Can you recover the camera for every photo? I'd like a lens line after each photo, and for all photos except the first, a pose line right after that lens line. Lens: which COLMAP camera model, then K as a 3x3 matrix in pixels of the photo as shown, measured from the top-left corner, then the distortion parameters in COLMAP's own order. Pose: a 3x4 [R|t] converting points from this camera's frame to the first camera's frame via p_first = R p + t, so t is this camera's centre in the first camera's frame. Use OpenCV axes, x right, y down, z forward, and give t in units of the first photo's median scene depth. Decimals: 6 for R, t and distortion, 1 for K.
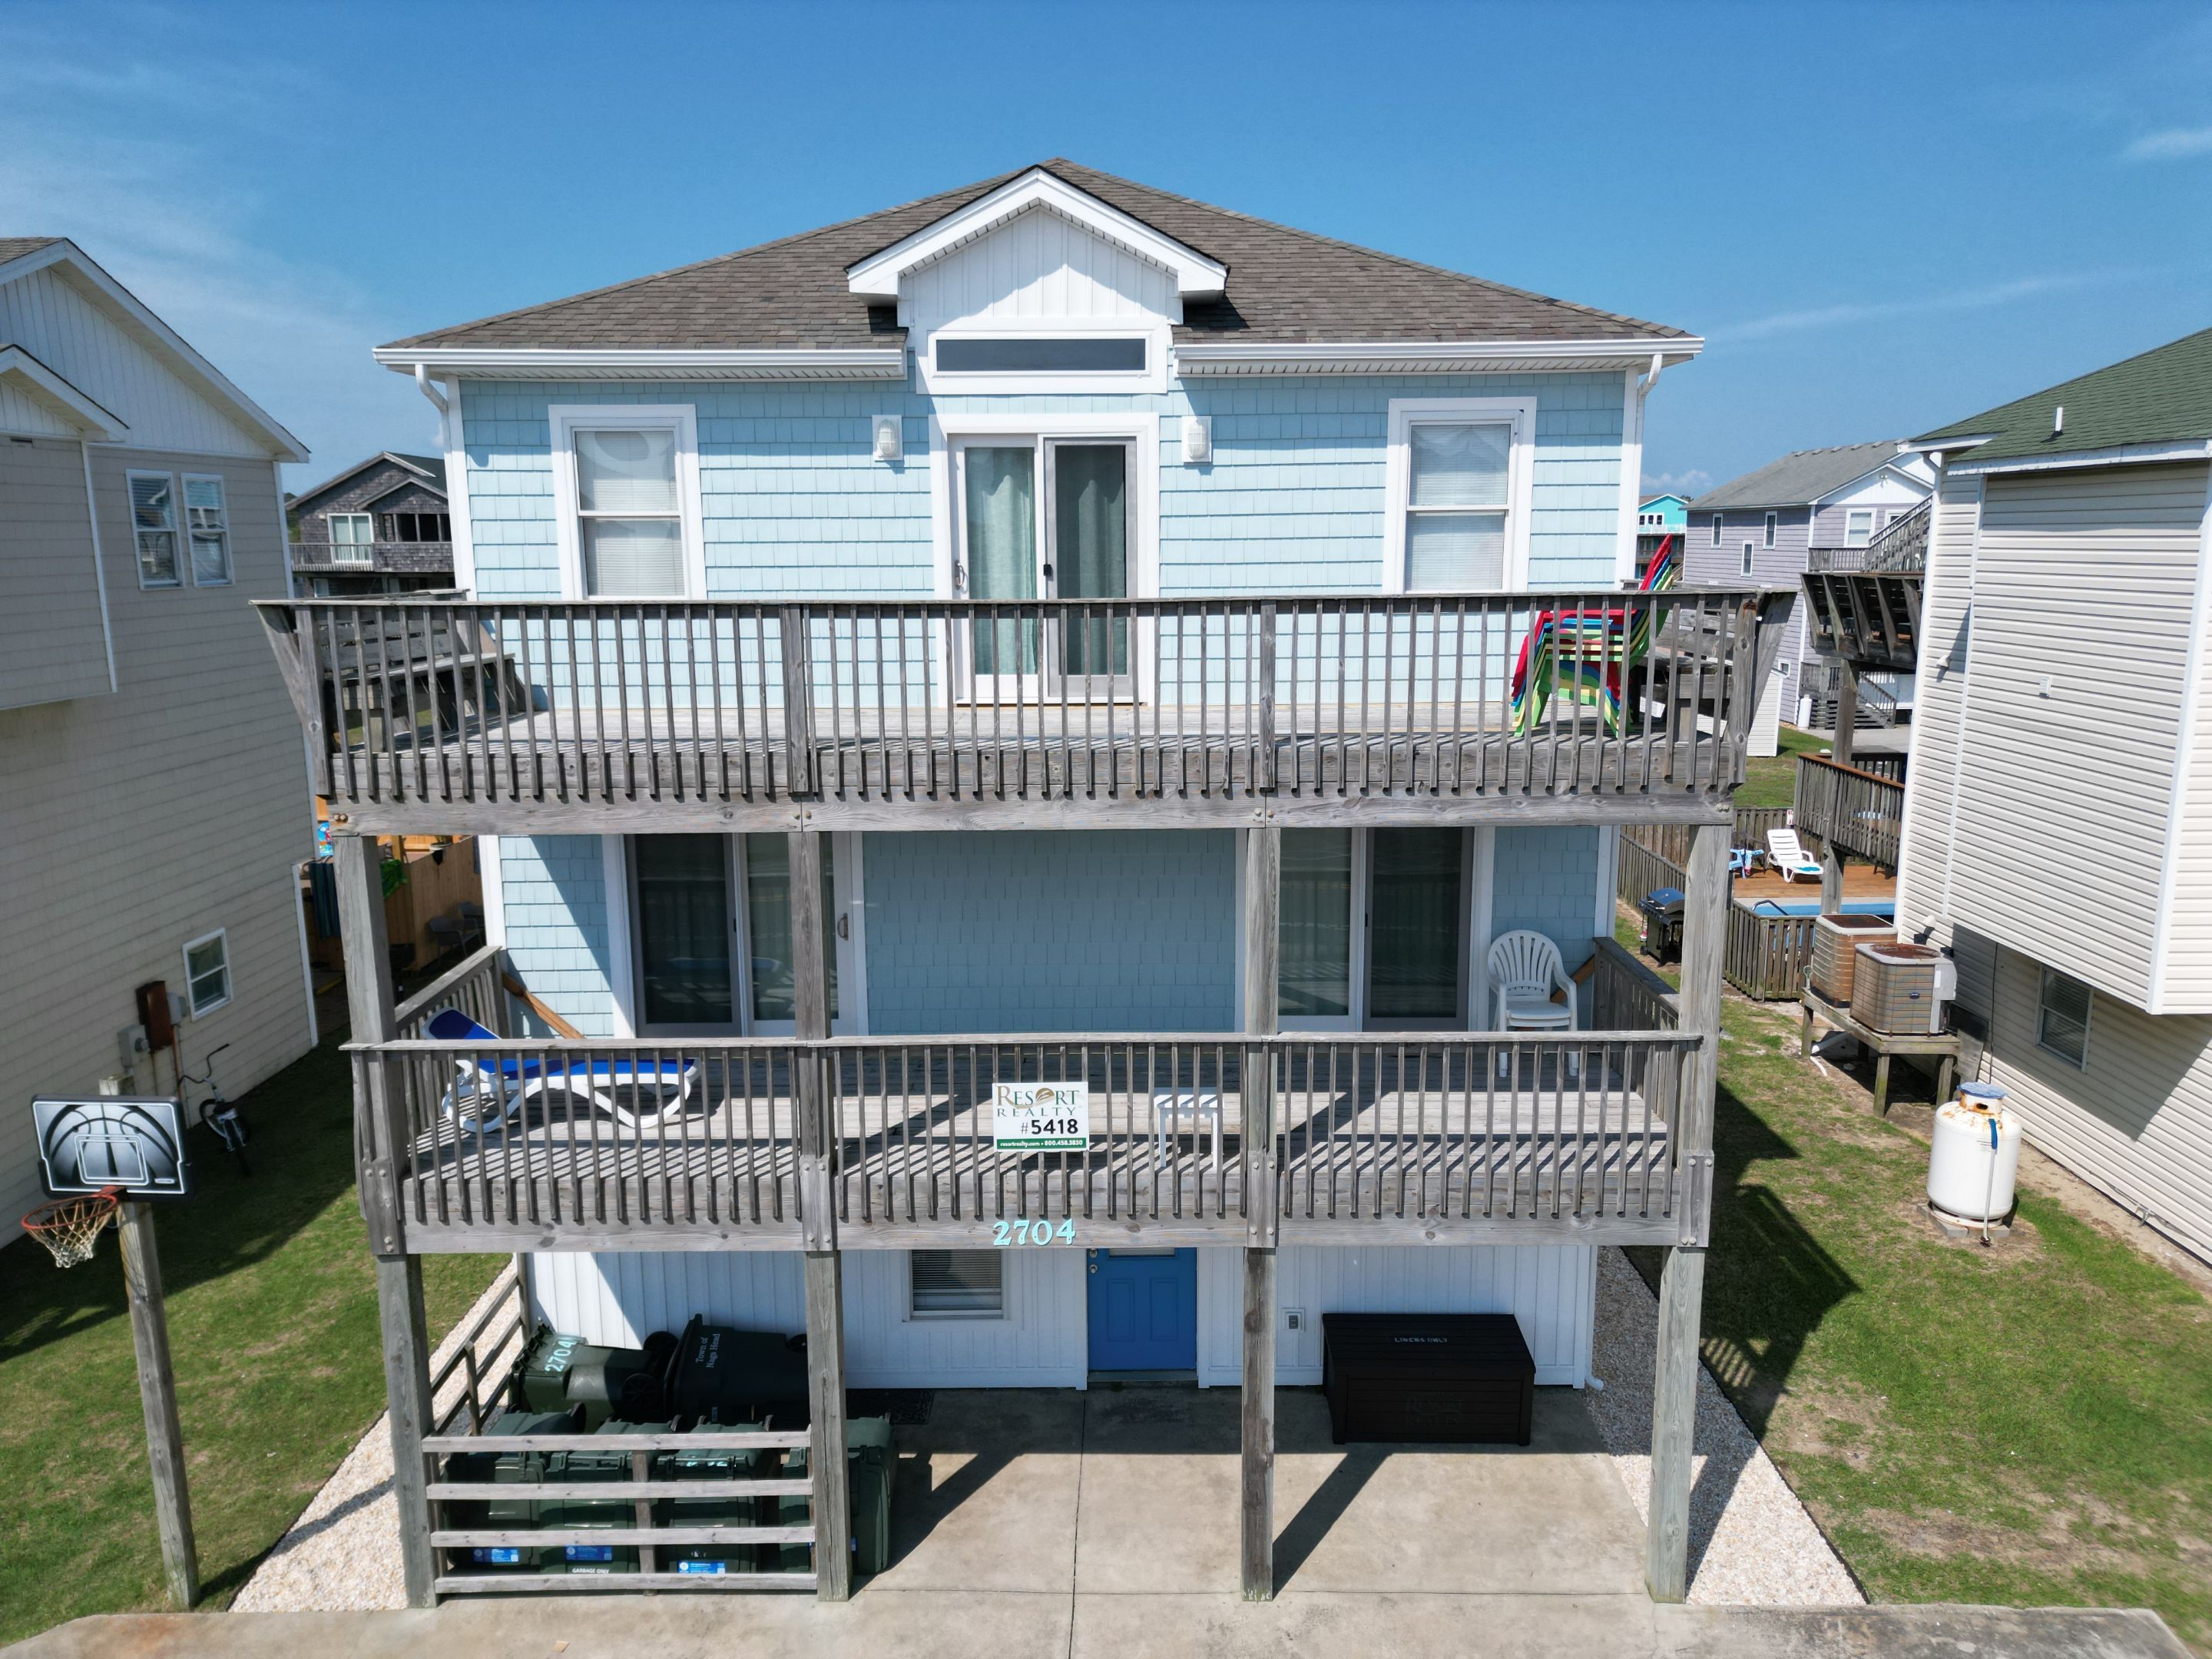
lens RADIAL K [[1553.6, 0, 1104.6], [0, 1553.6, 829.5], [0, 0, 1]] dist [0.053384, -0.049794]
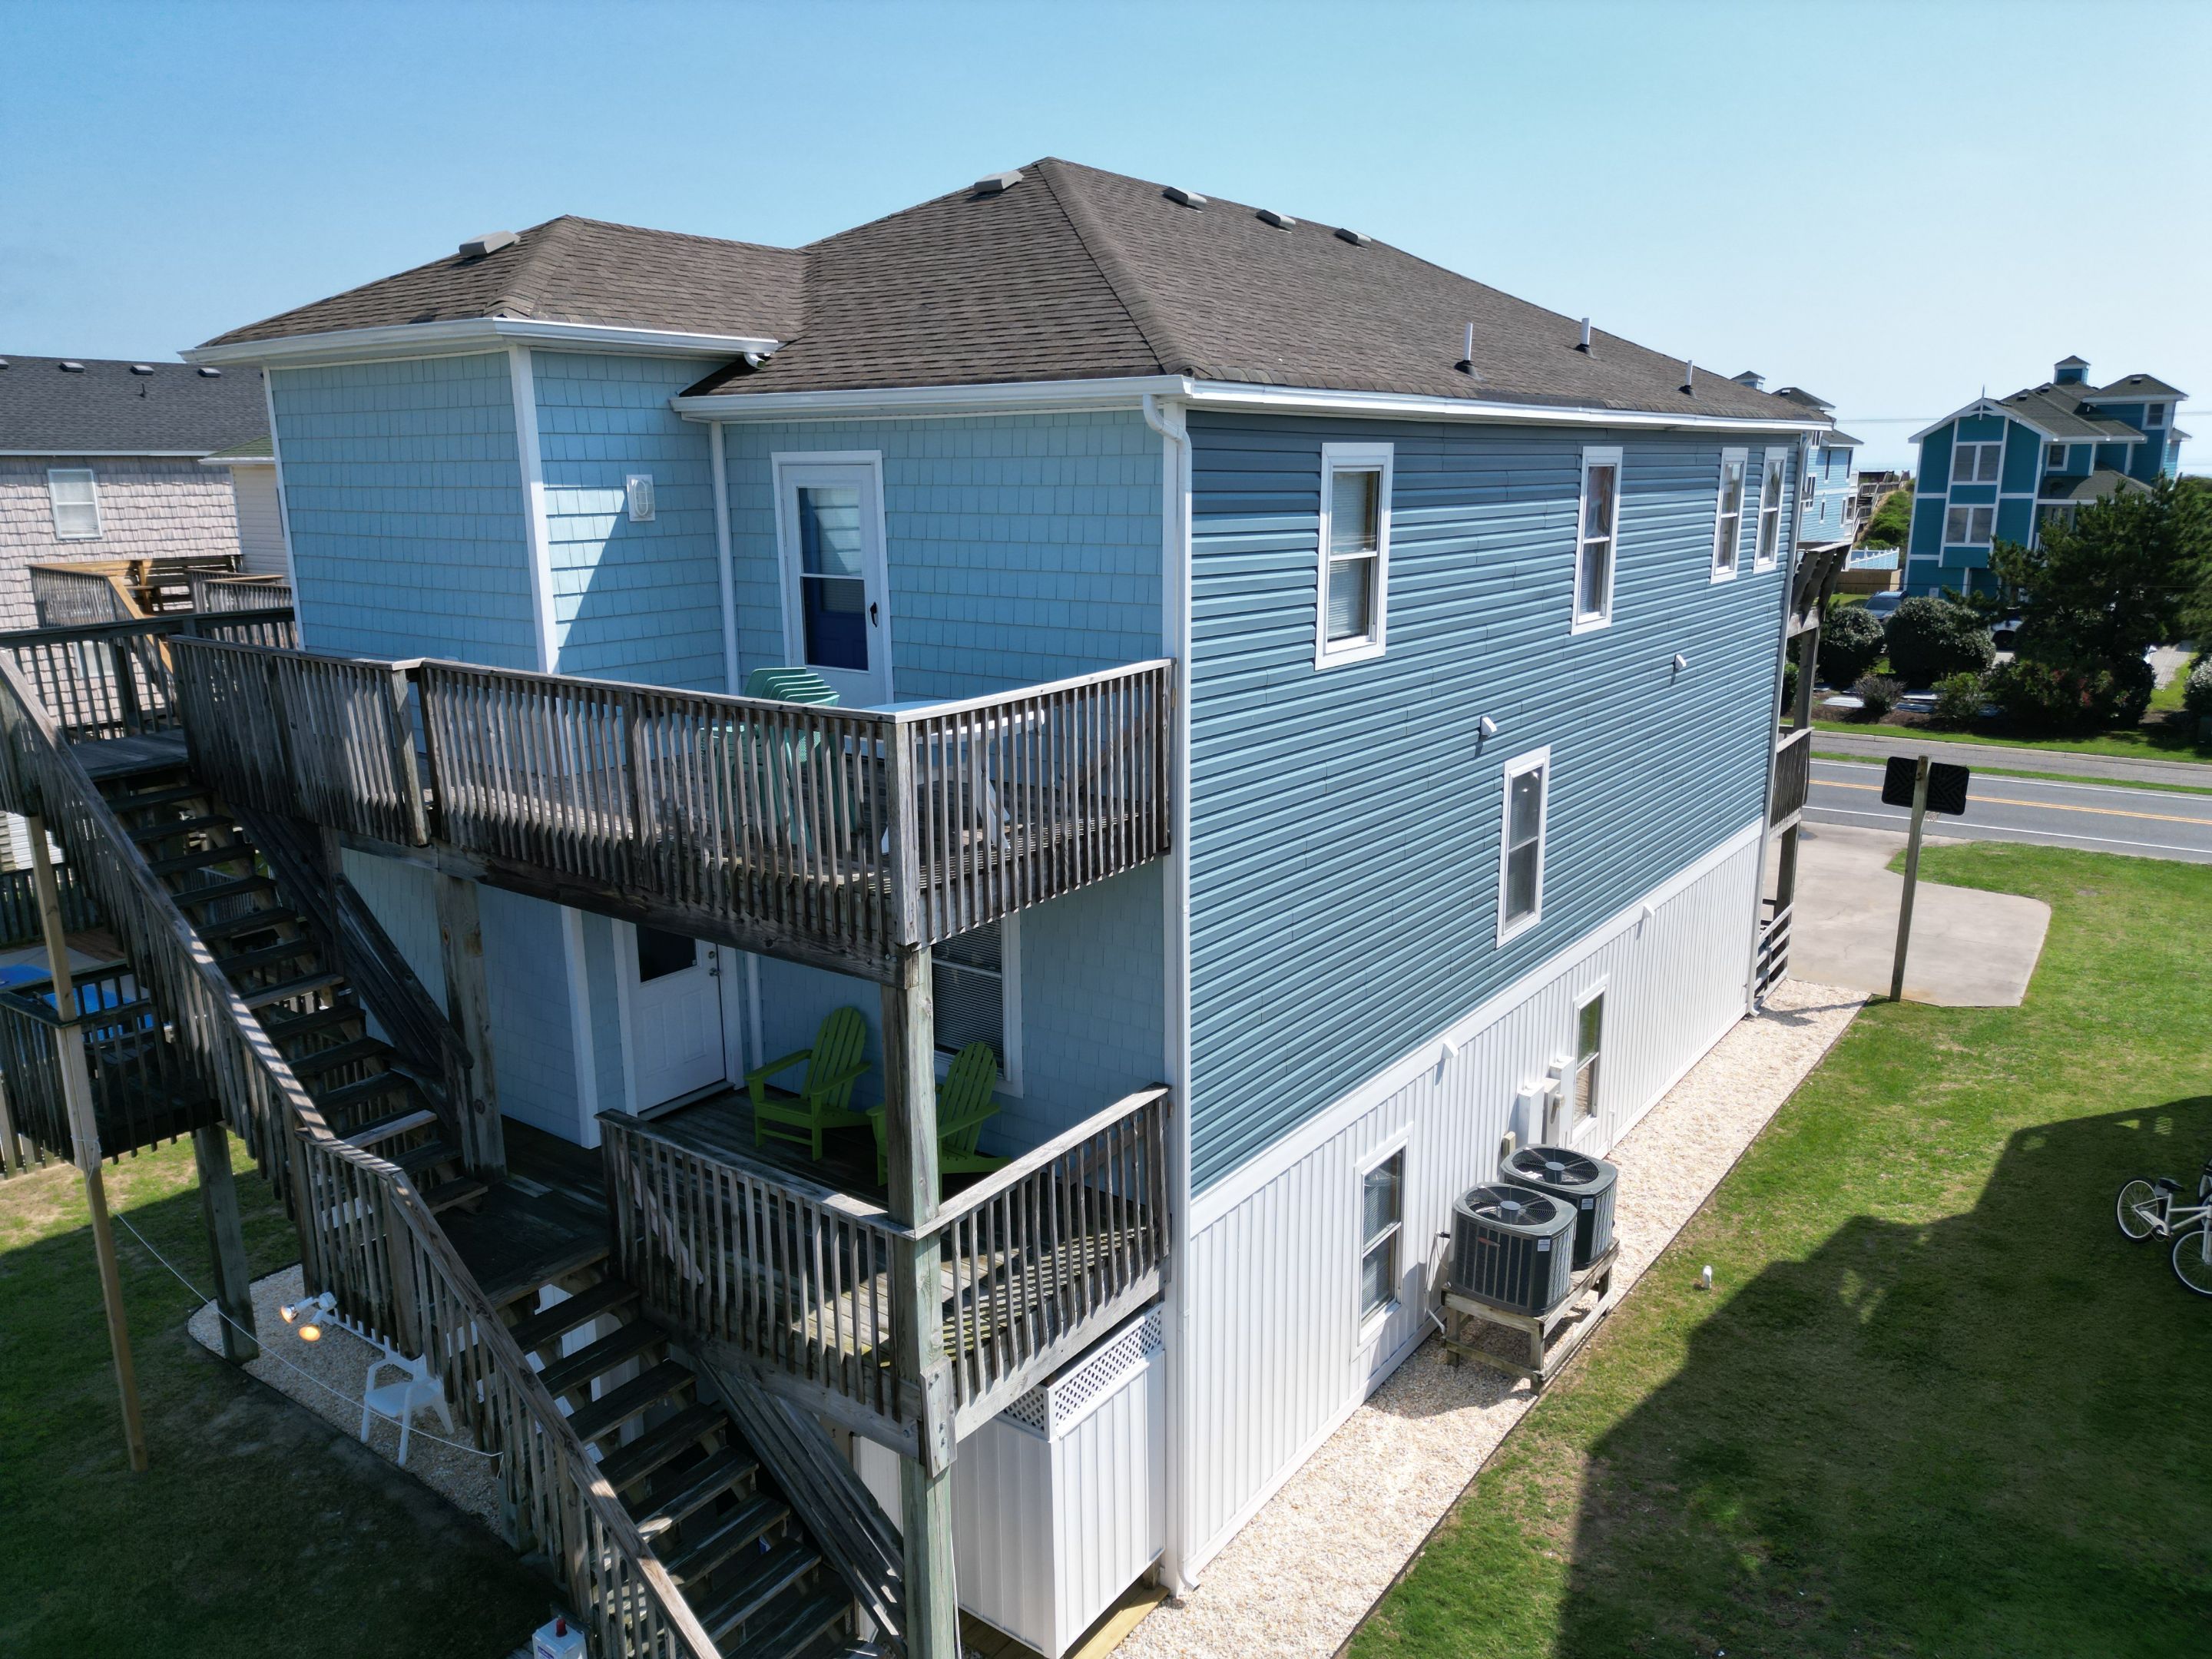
lens RADIAL K [[1553.6, 0, 1104.9], [0, 1553.6, 830.4], [0, 0, 1]] dist [0.053384, -0.049794]
pose [[-0.807805, -0.115891, 0.577944, -0.927774], [0.124085, 0.925077, 0.358936, -0.655957], [-0.576241, 0.361665, -0.732902, 3.158127]]
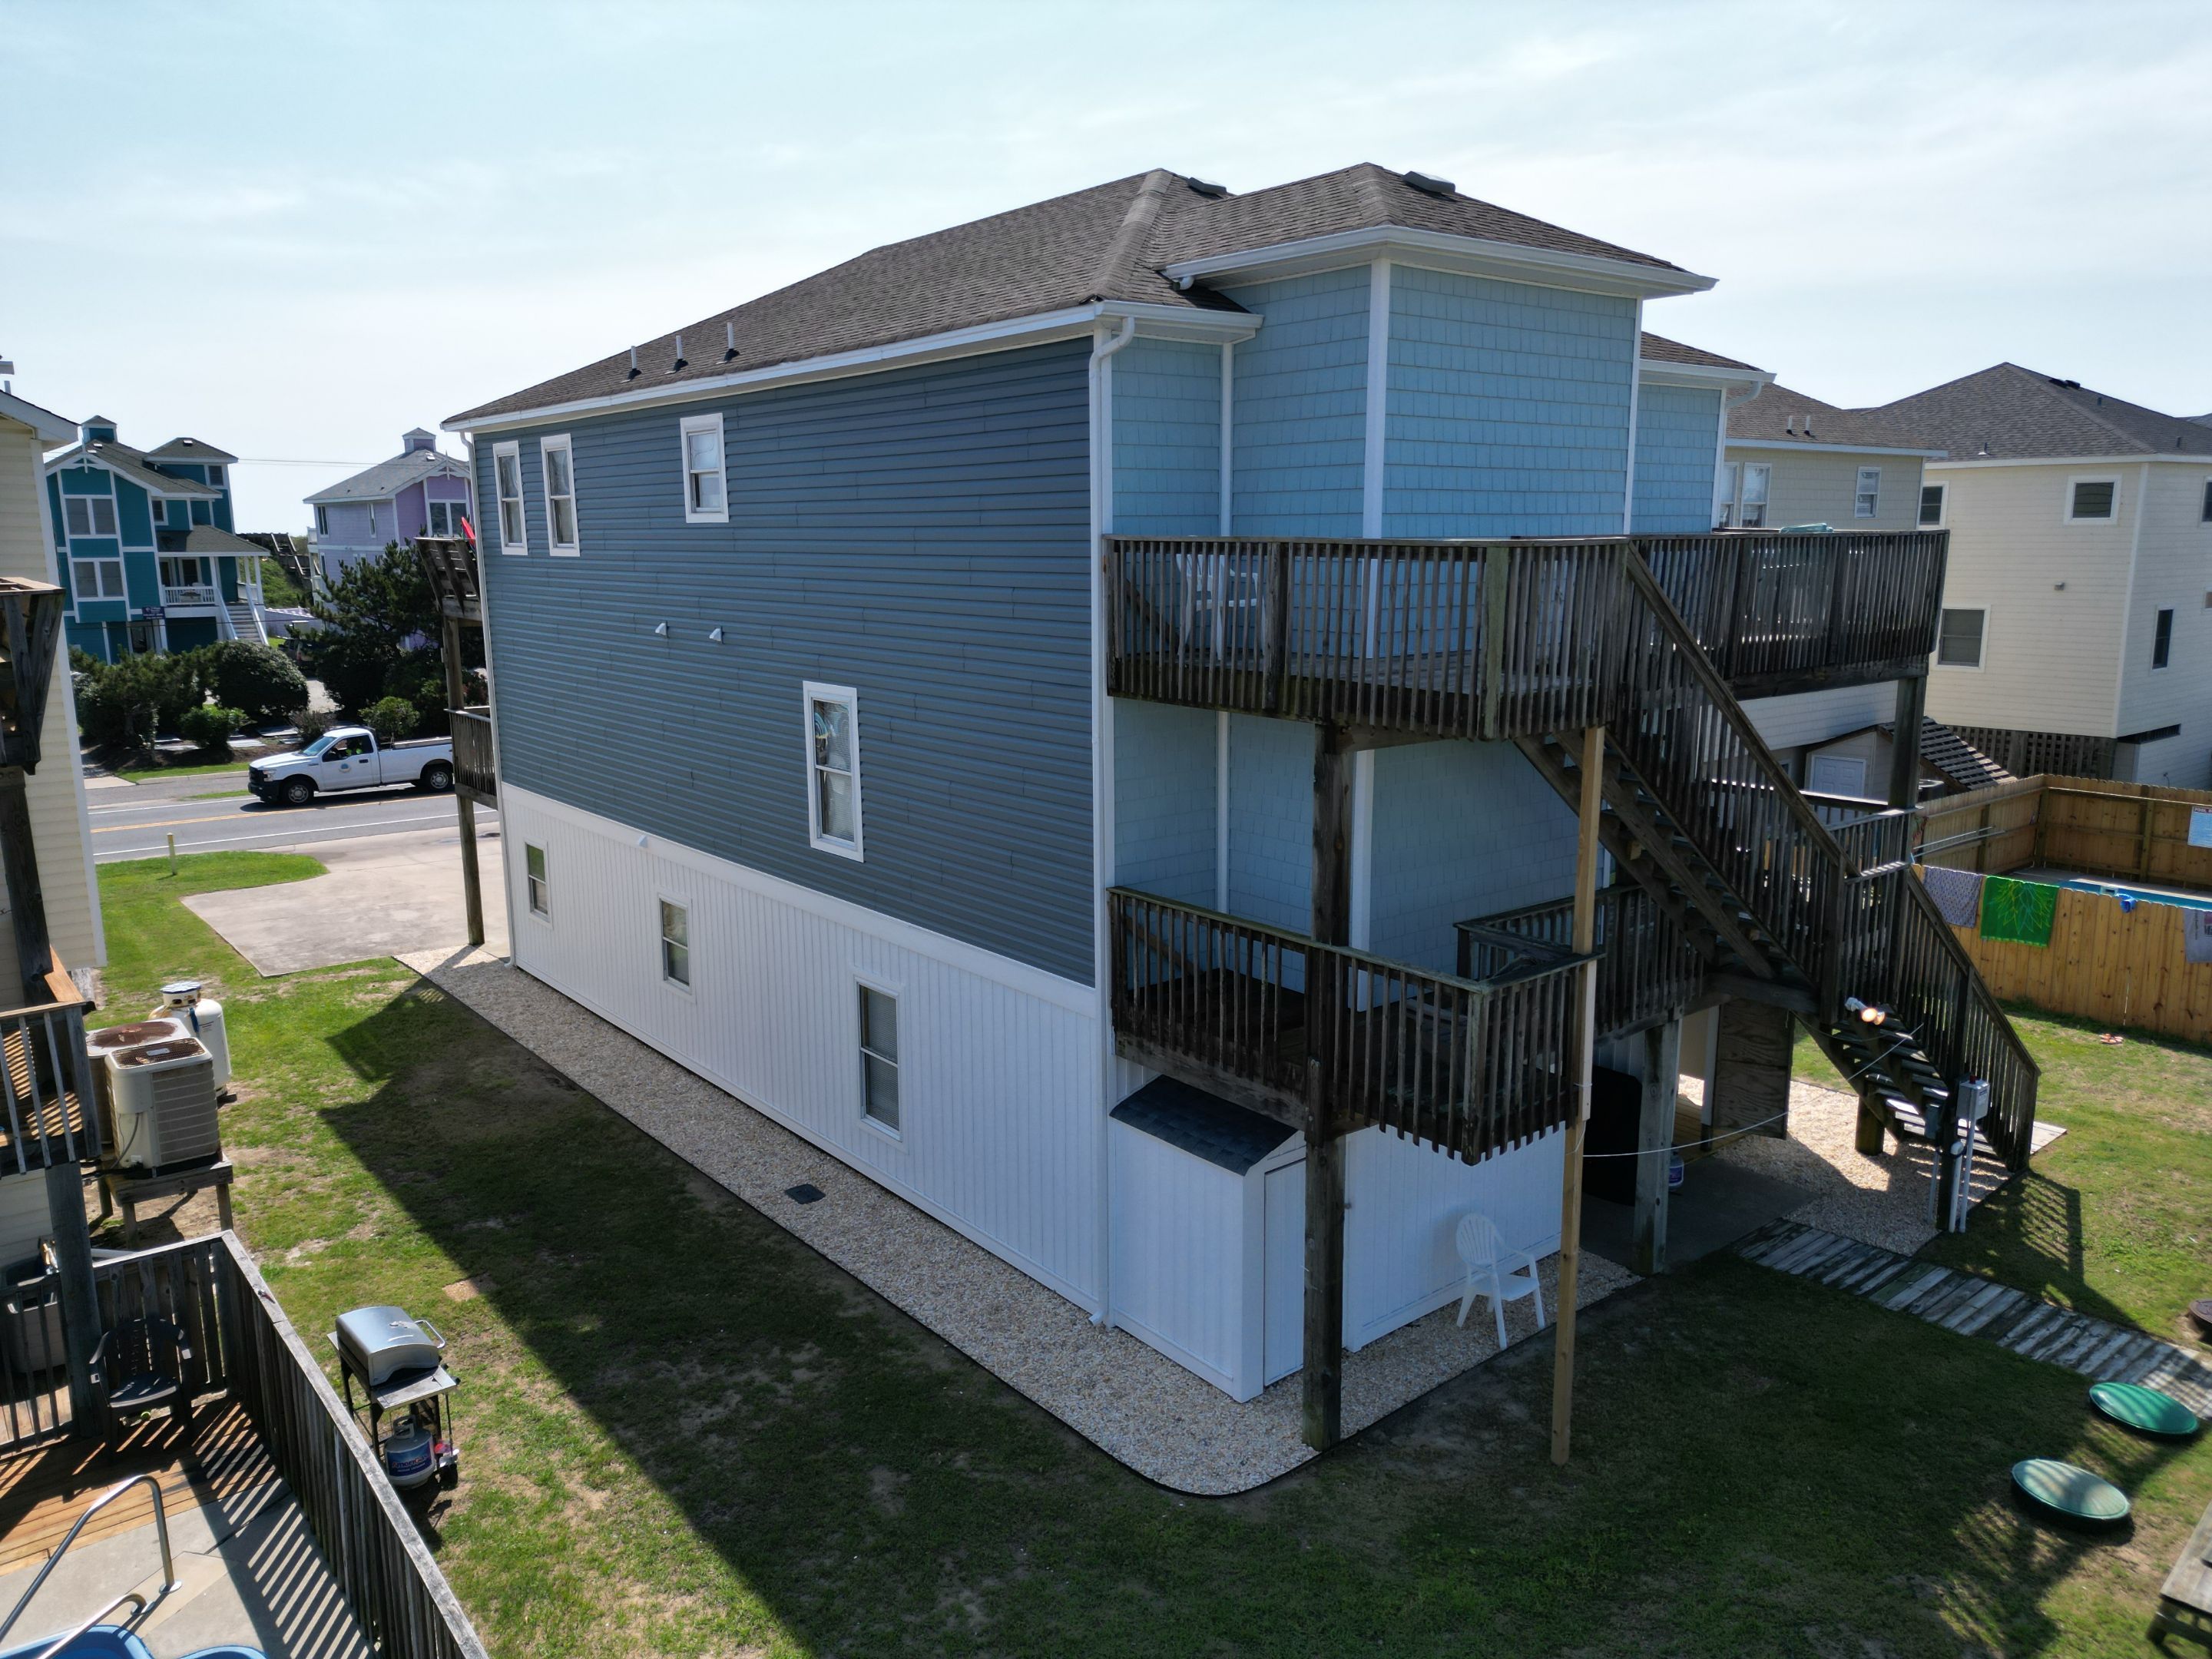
lens RADIAL K [[1553.6, 0, 1104.7], [0, 1553.6, 825.5], [0, 0, 1]] dist [0.053384, -0.049794]
pose [[-0.774833, 0.130673, -0.618513, 1.084621], [-0.101625, 0.939930, 0.325889, -0.599351], [0.623944, 0.315366, -0.715009, 3.309519]]
